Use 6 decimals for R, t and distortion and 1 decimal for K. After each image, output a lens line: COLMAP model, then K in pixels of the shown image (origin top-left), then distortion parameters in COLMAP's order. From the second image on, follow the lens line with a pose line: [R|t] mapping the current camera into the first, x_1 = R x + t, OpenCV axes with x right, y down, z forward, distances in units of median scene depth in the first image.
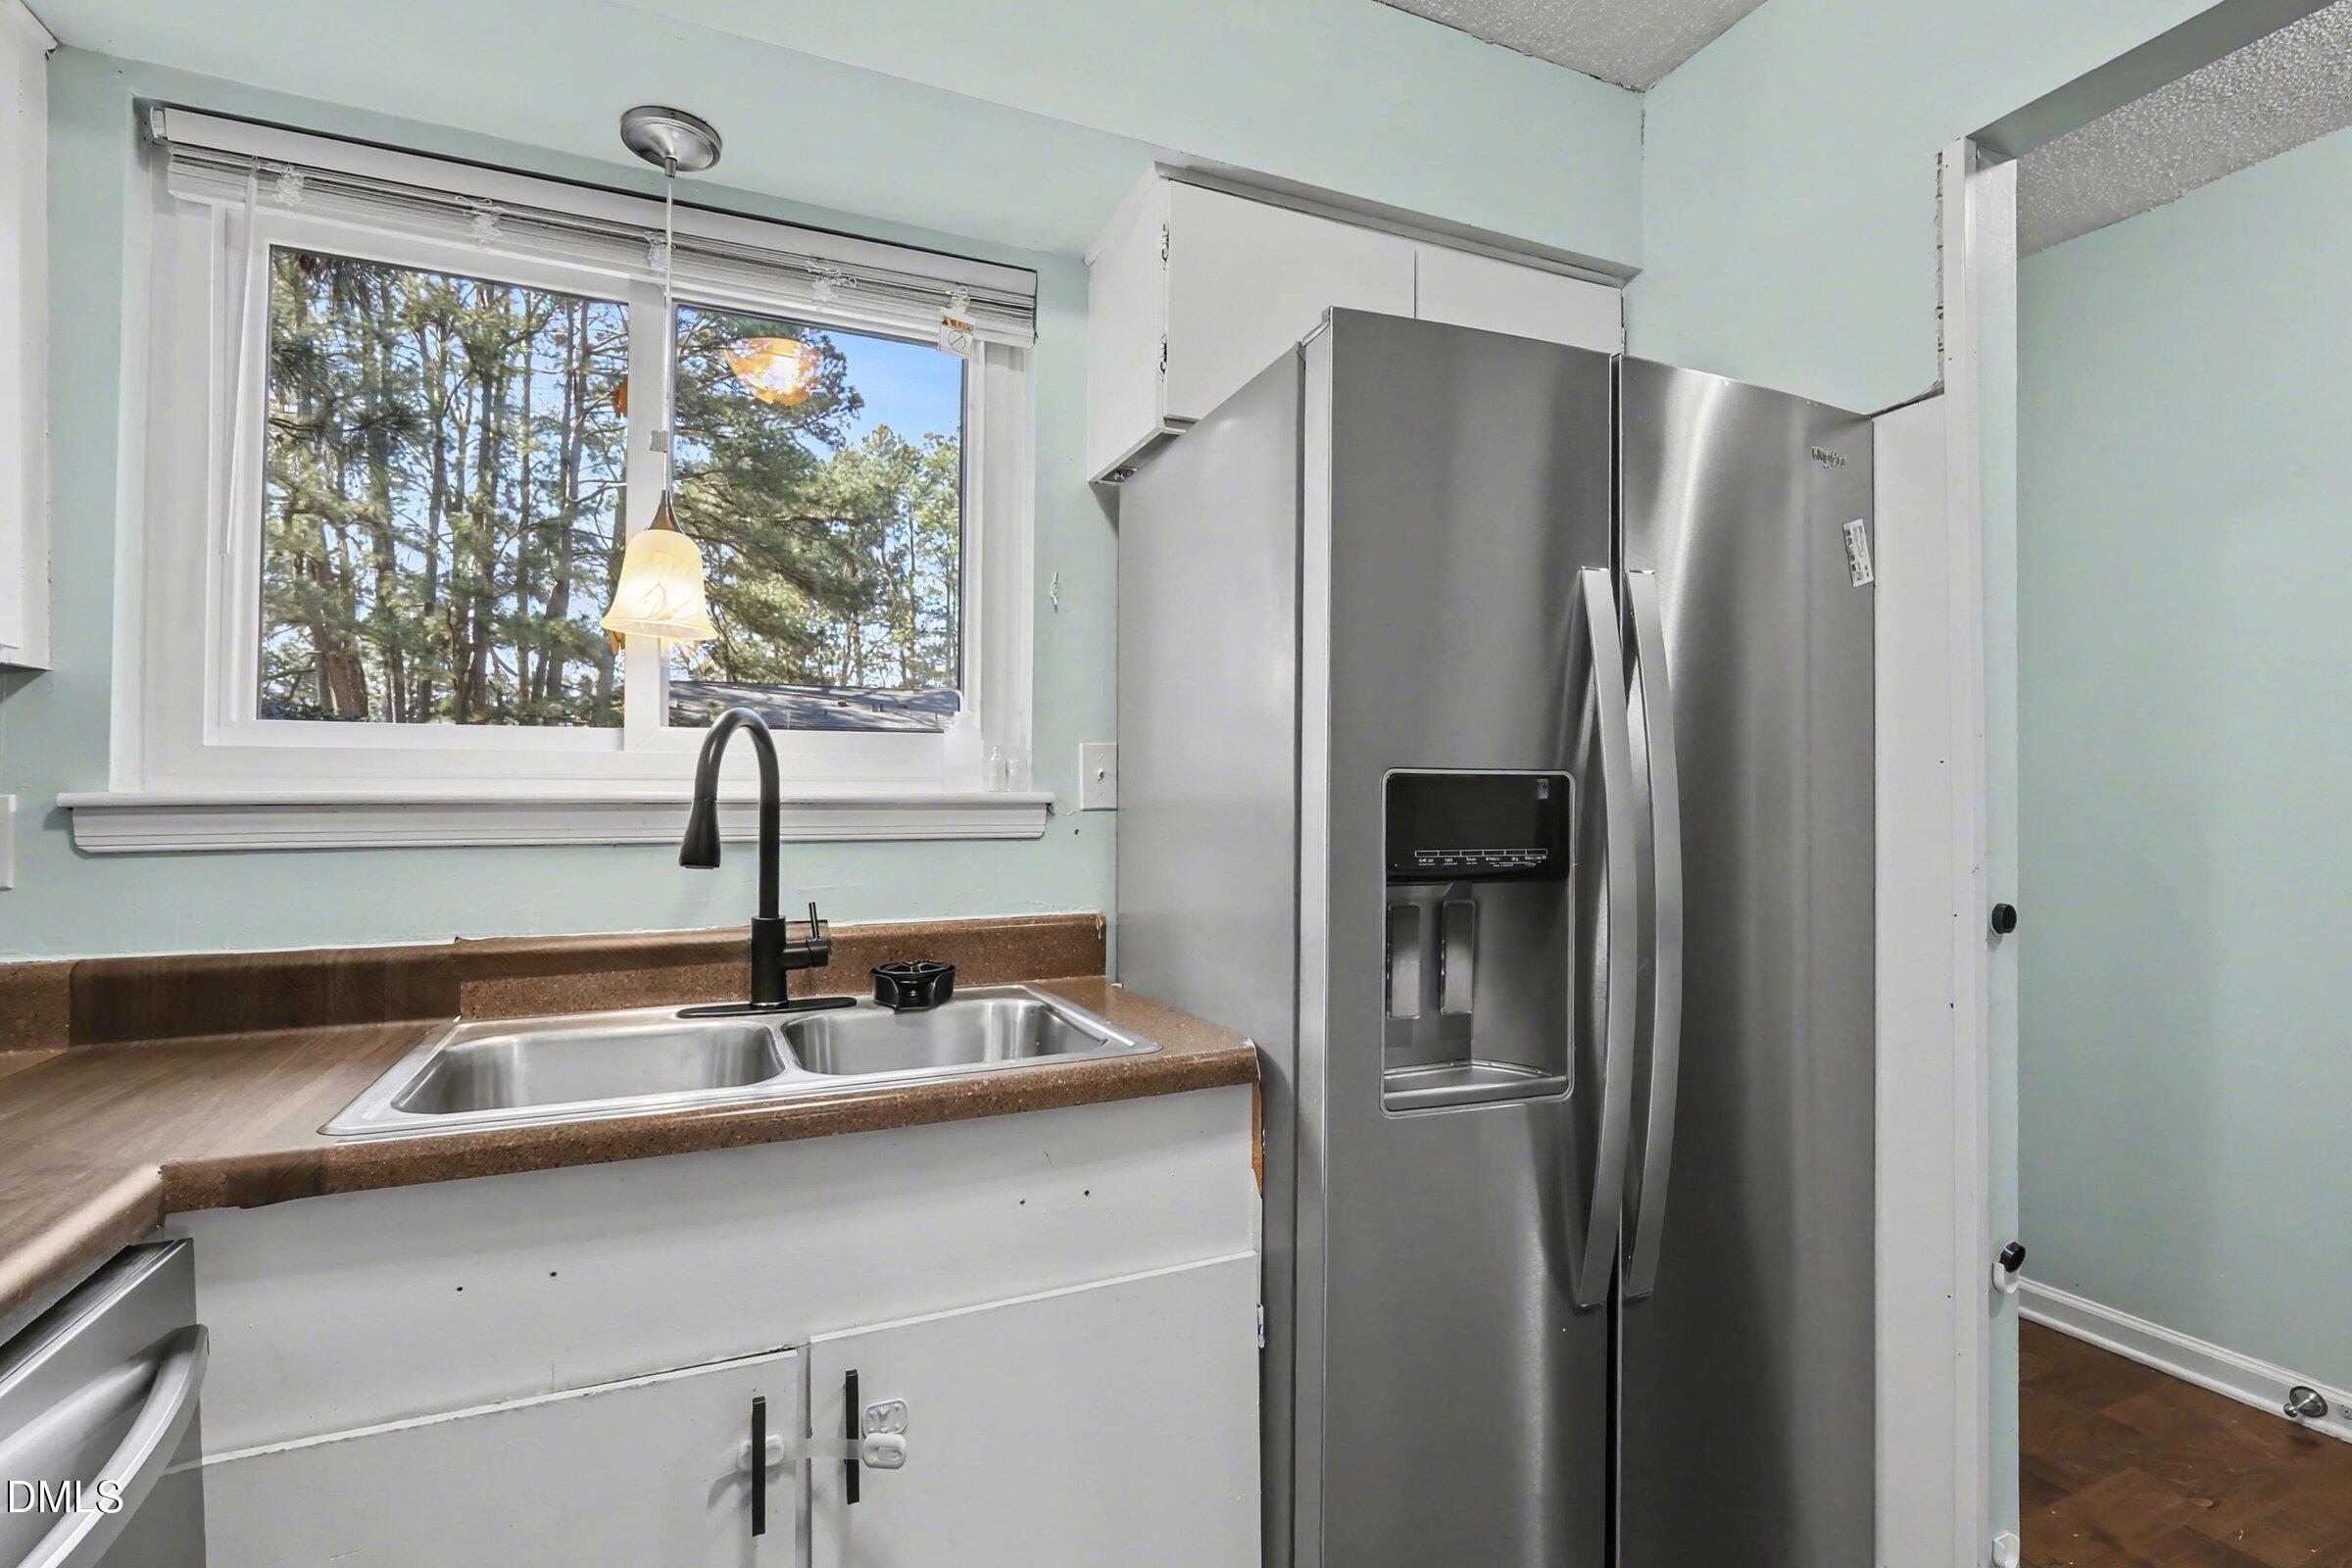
lens RADIAL K [[1119.5, 0, 1191.4], [0, 1119.5, 796.2], [0, 0, 1]] dist [-0.012497, 0.004685]
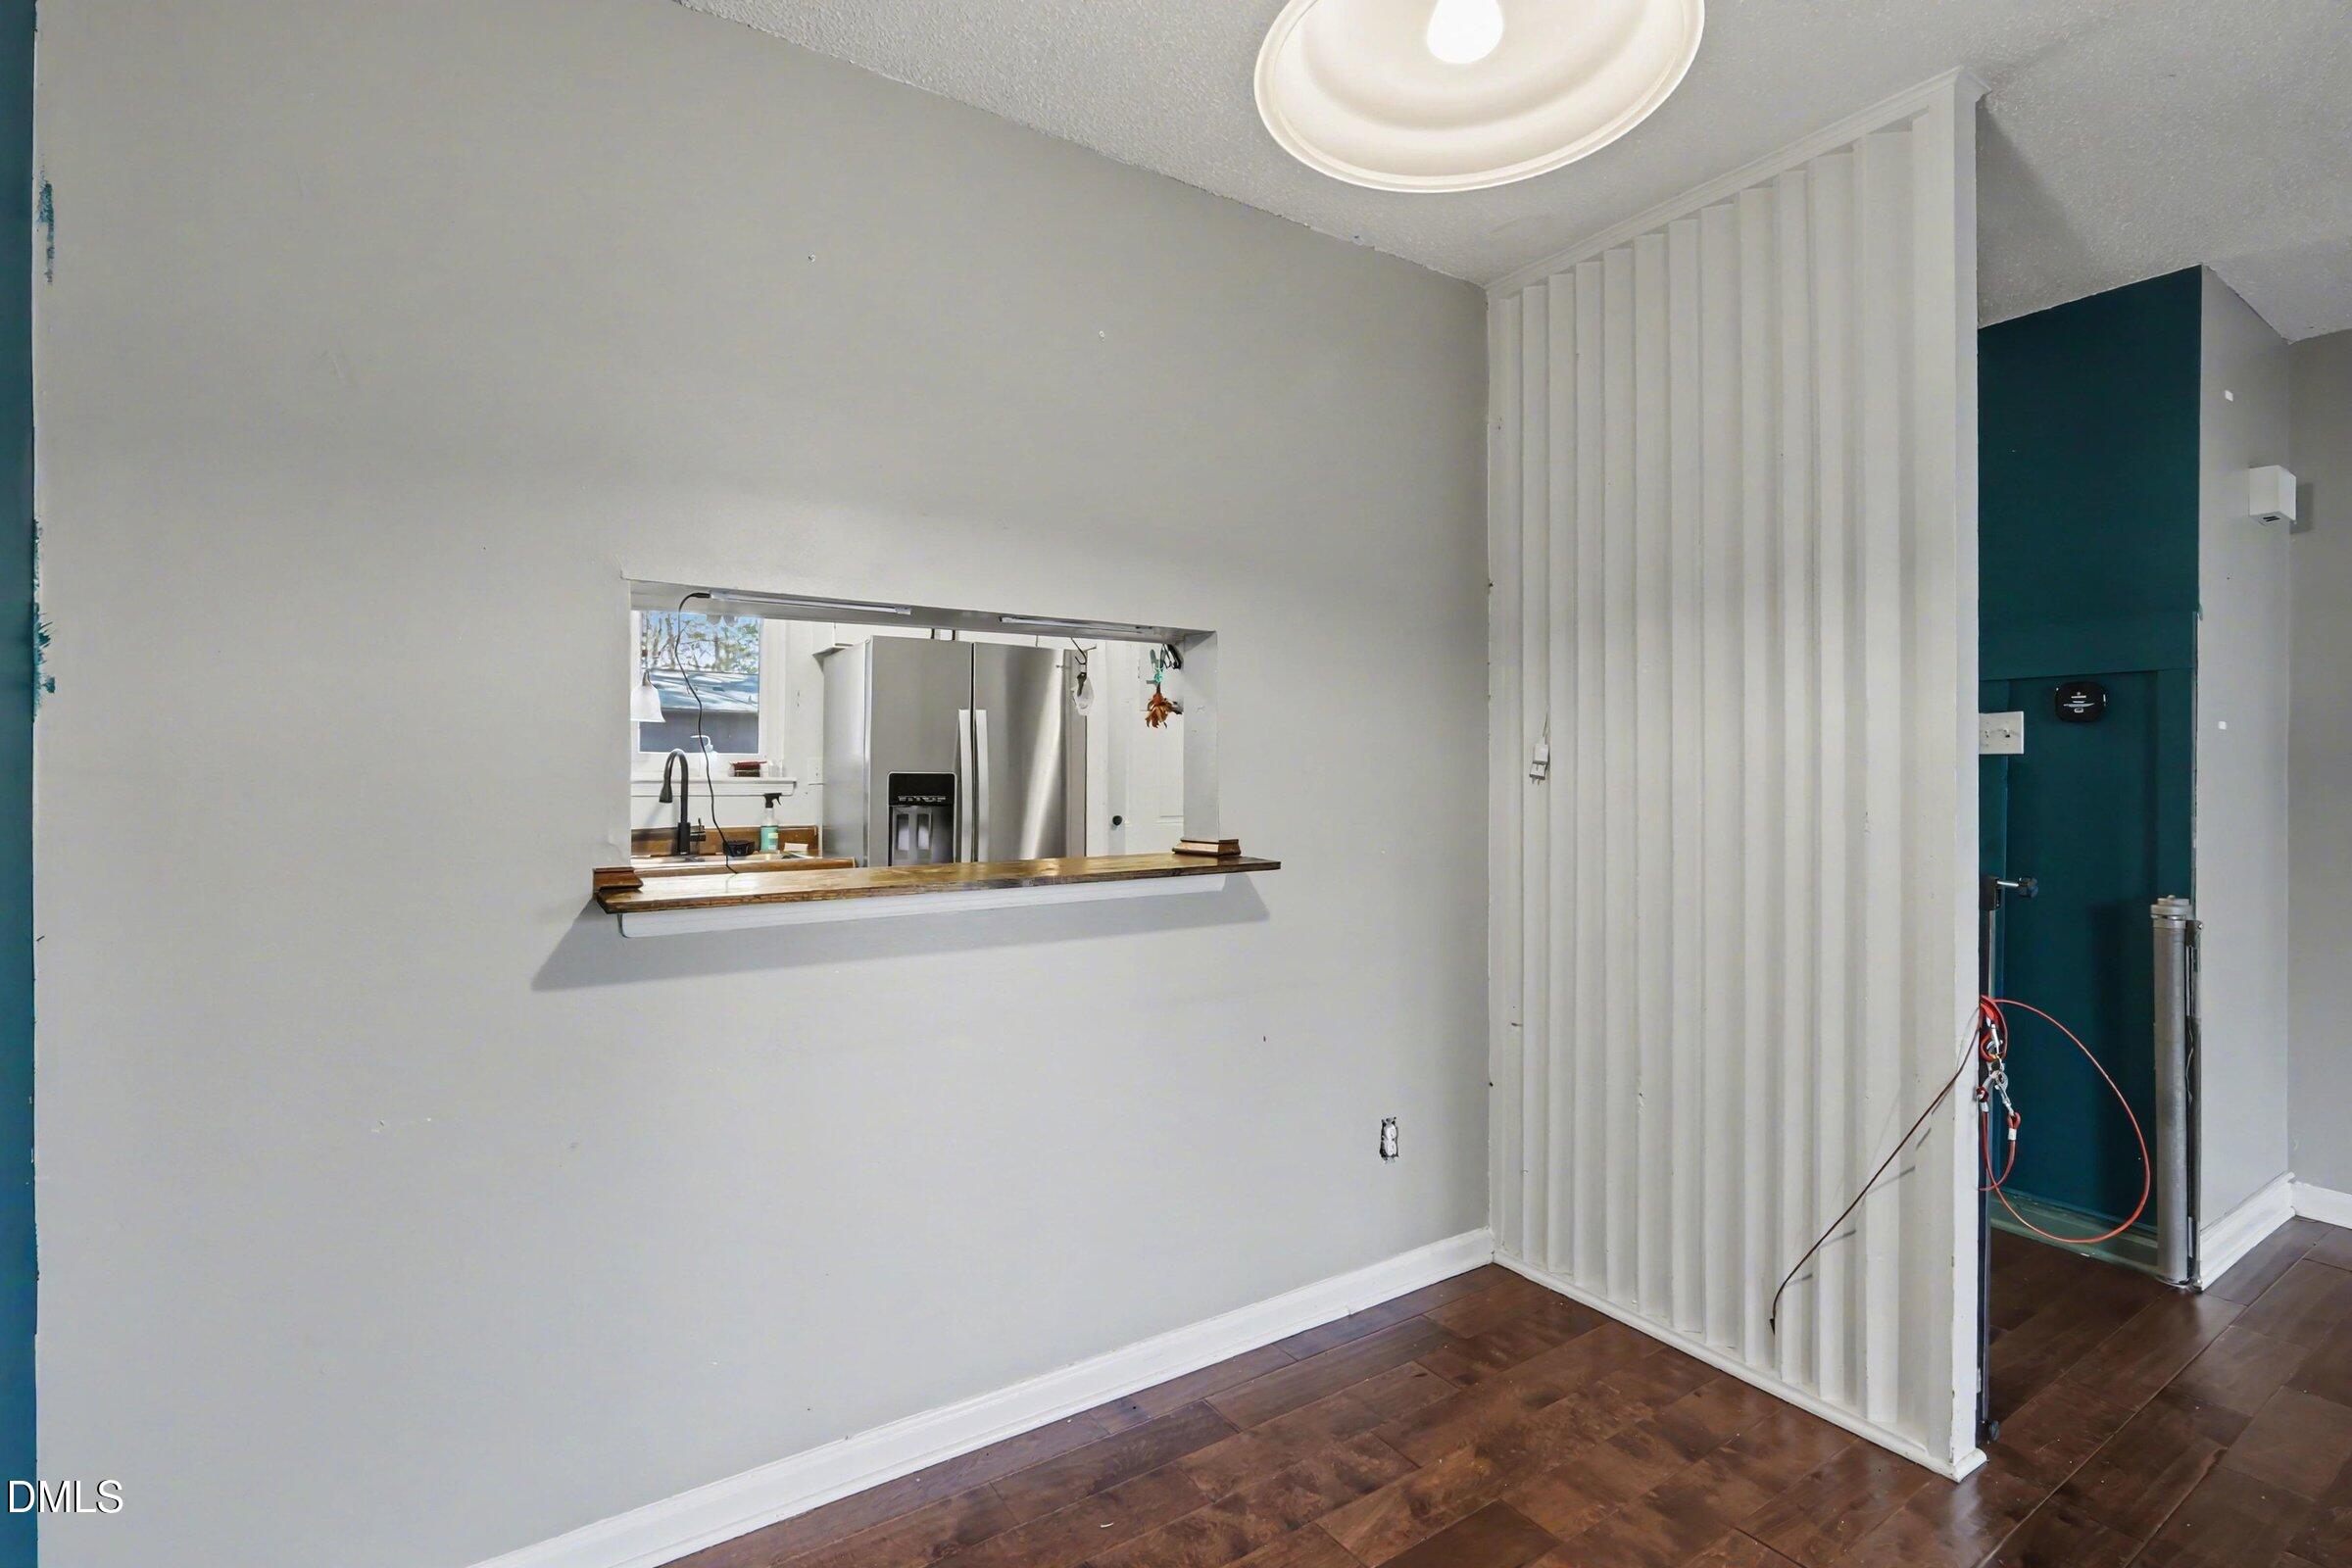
lens RADIAL K [[1081.7, 0, 1192.2], [0, 1081.7, 780.6], [0, 0, 1]] dist [-0.010186, 0.001793]
pose [[0.986440, 0.003772, 0.164078, 0.432800], [-0.005363, 0.999943, 0.009250, -0.026912], [-0.164034, -0.010005, 0.986404, -1.883722]]
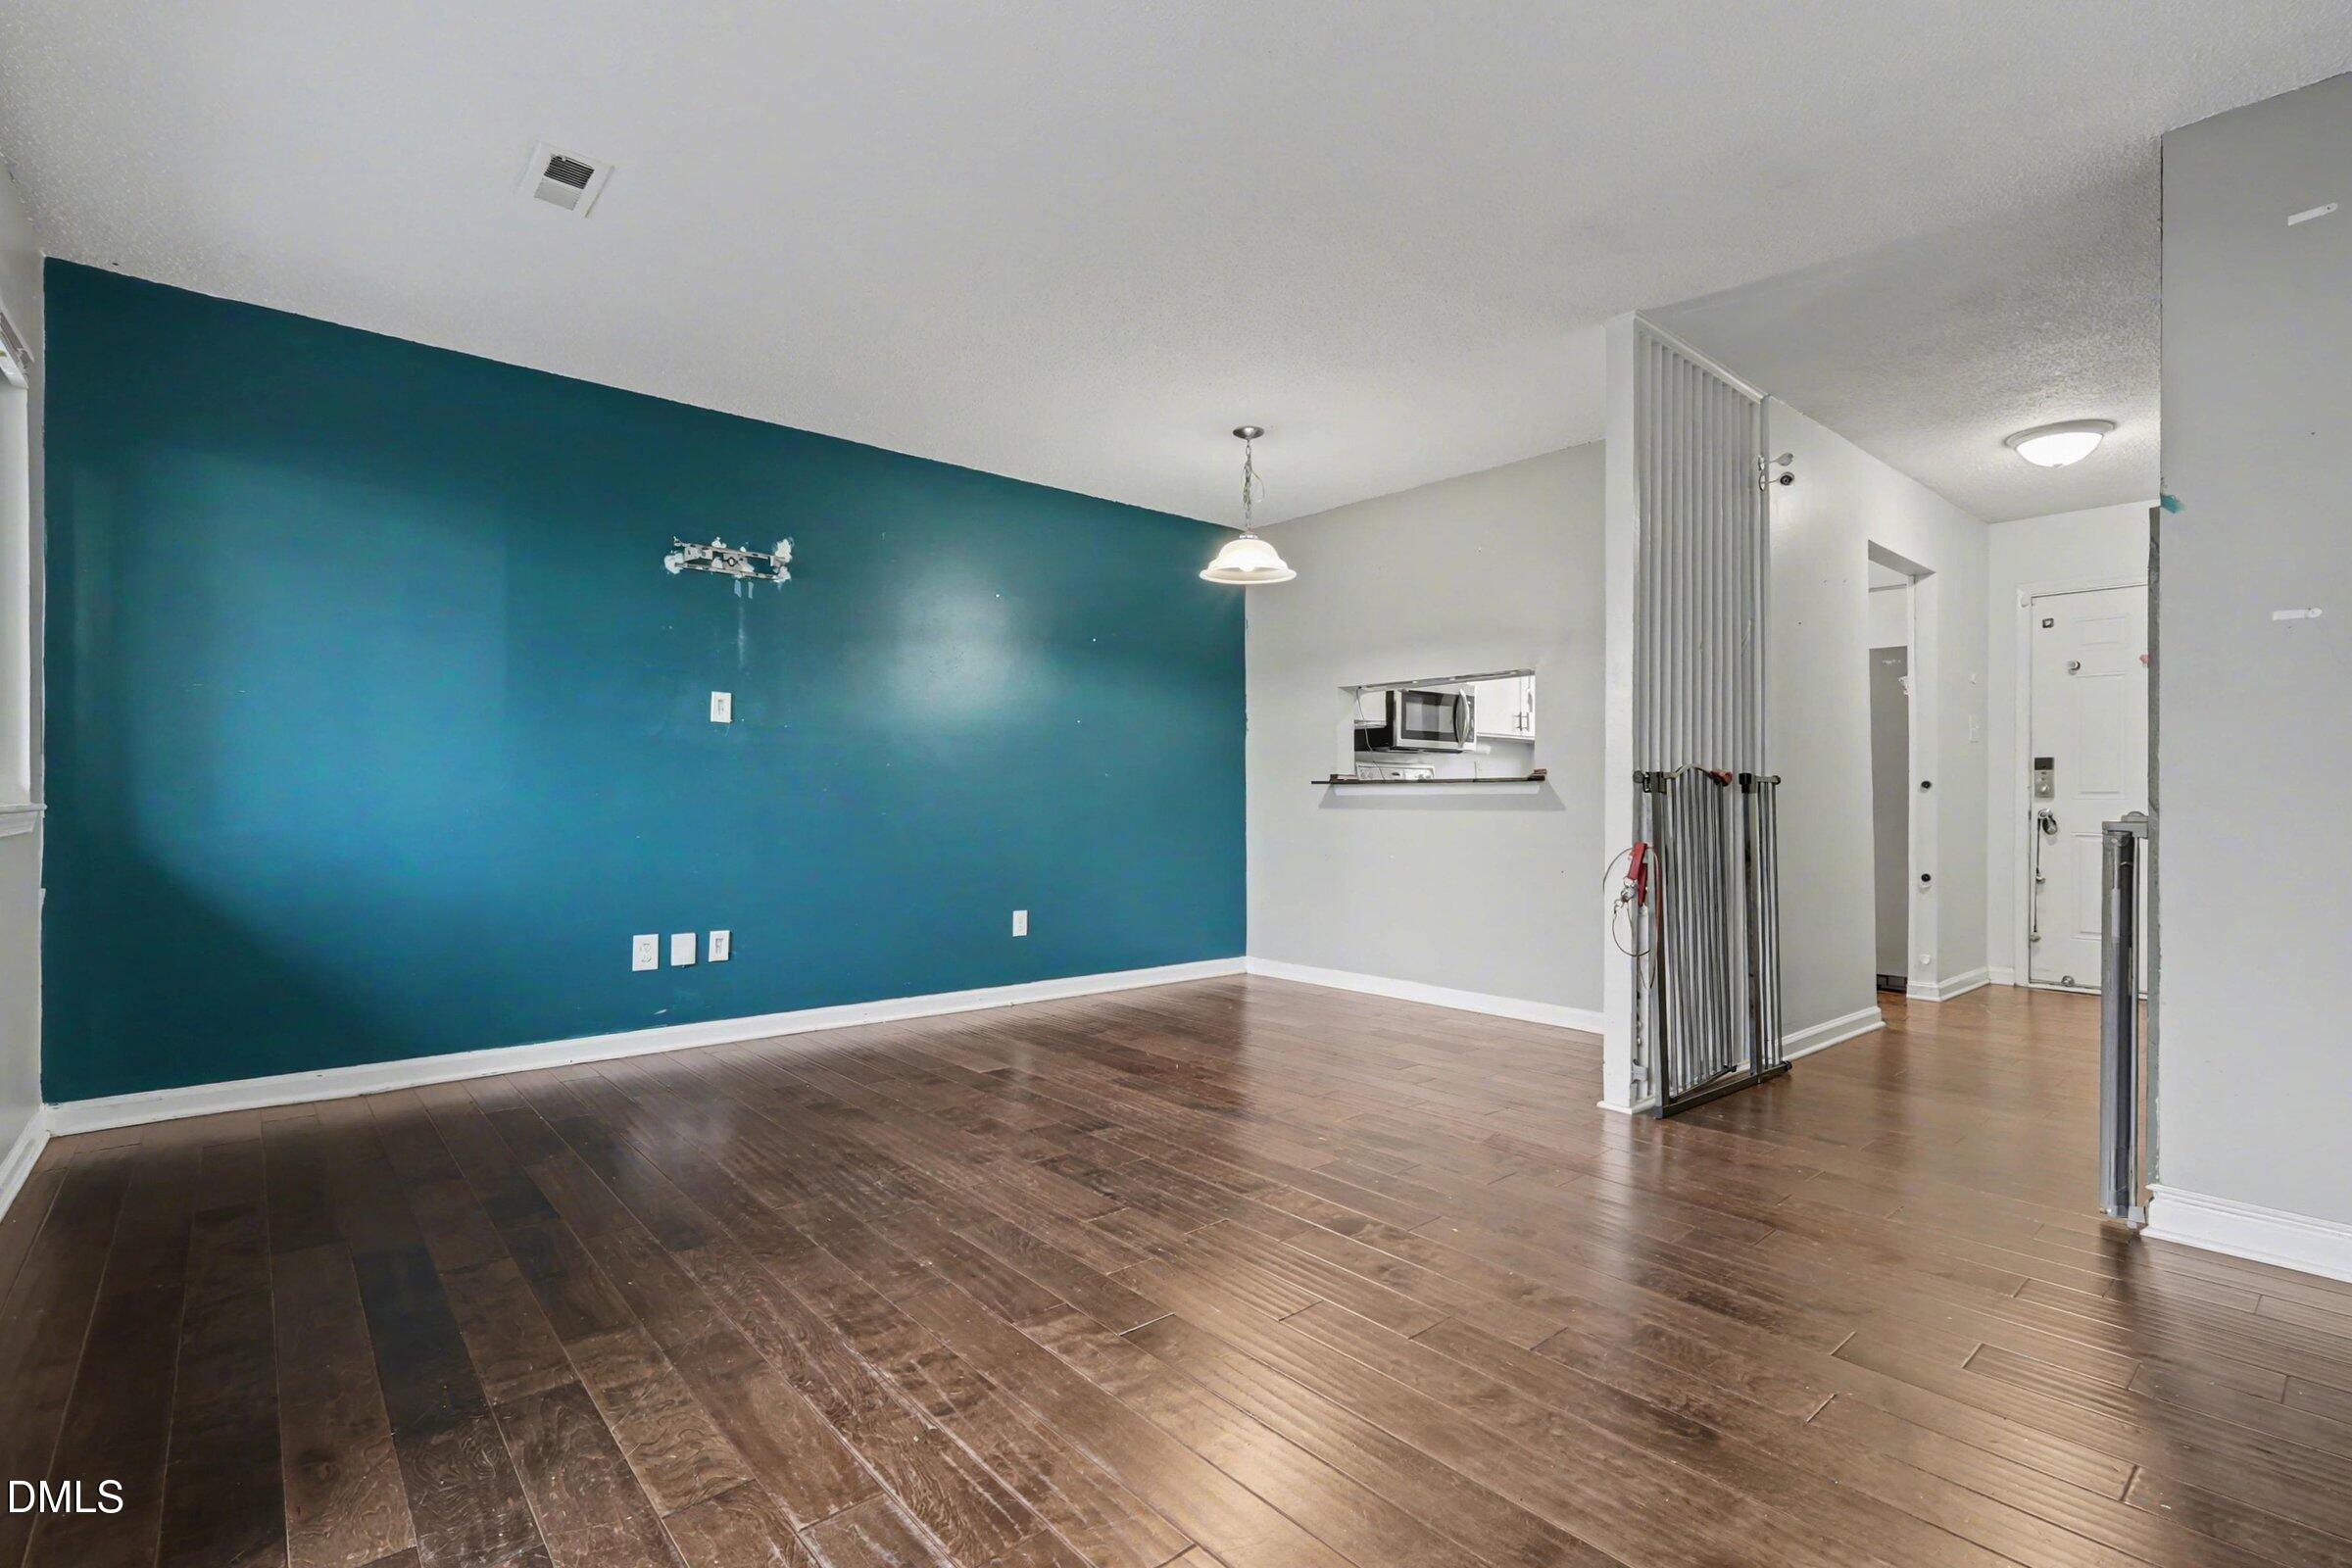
lens RADIAL K [[1081.7, 0, 1163.4], [0, 1081.7, 790.8], [0, 0, 1]] dist [-0.010186, 0.001793]
pose [[0.266148, 0.003583, -0.963926, 3.329431], [-0.002439, 0.999992, 0.003044, 0.117897], [0.963929, 0.001541, 0.266155, -2.238213]]
